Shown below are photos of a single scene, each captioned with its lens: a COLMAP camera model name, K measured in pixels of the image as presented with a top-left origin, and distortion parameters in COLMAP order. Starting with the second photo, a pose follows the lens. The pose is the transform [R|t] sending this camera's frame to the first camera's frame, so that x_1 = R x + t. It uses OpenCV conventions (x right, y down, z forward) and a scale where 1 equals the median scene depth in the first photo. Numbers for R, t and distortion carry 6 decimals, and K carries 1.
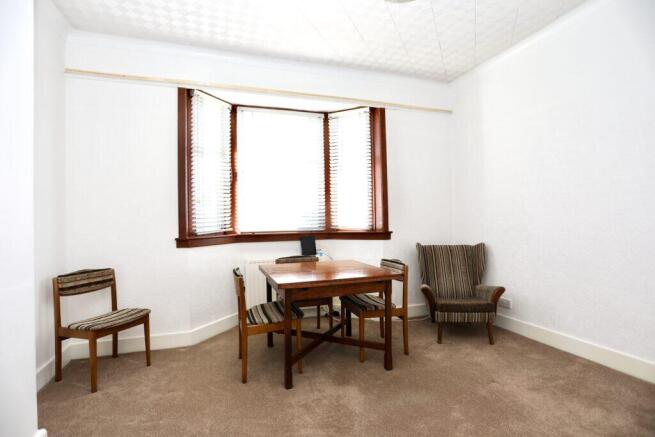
lens RADIAL K [[346.3, 0, 327.5], [0, 346.3, 218.5], [0, 0, 1]] dist [-0.017333, -0.000434]
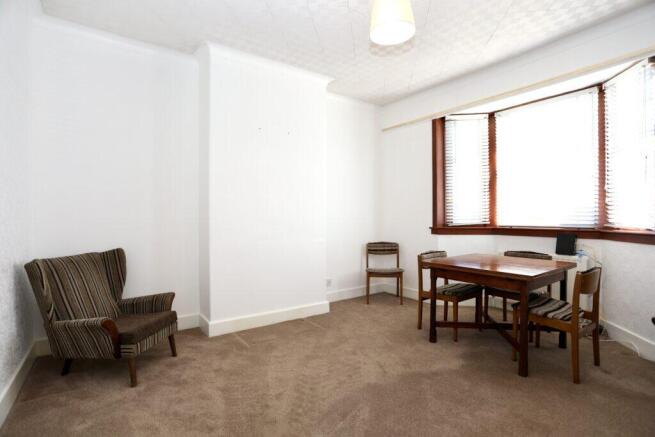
lens RADIAL K [[317.2, 0, 327.5], [0, 317.2, 218.5], [0, 0, 1]] dist [-0.001060, -0.000189]
pose [[0.289676, 0.020199, -0.956912, 0.638040], [-0.000061, 0.999778, 0.021086, -0.005070], [0.957125, -0.006049, 0.289612, 0.199696]]
